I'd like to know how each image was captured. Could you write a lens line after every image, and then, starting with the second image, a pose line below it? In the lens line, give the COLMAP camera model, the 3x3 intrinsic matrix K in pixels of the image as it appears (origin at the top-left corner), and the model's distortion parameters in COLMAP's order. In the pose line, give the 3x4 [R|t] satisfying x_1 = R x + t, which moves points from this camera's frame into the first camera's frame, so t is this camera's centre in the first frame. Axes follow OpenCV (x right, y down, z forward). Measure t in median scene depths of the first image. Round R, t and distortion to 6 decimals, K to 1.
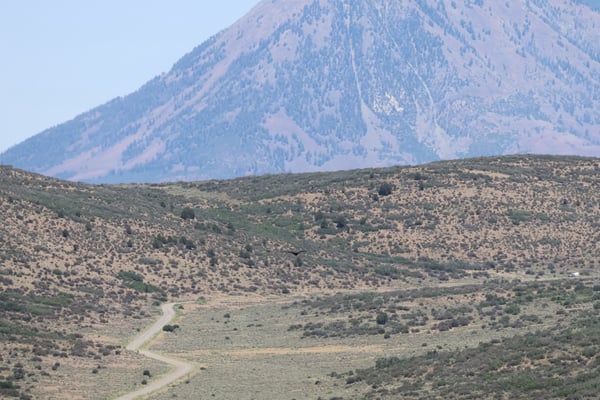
lens RADIAL K [[502.5, 0, 302.3], [0, 502.5, 198.9], [0, 0, 1]] dist [-0.027439, 0.026446]
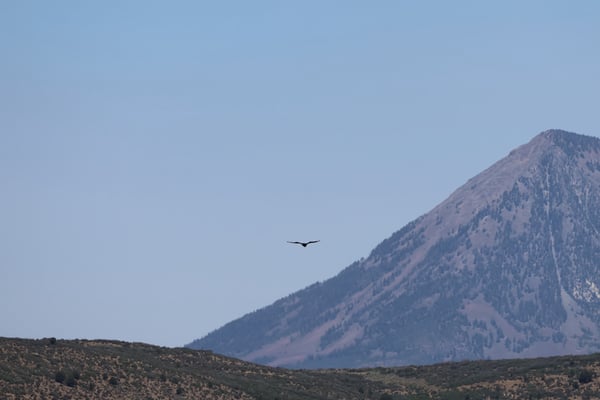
lens RADIAL K [[502.5, 0, 302.3], [0, 502.5, 198.9], [0, 0, 1]] dist [-0.027439, 0.026446]
pose [[0.999501, 0.004289, -0.031306, -0.365407], [-0.005189, 0.999574, -0.028723, -0.340149], [0.031169, 0.028871, 0.999097, -0.010075]]
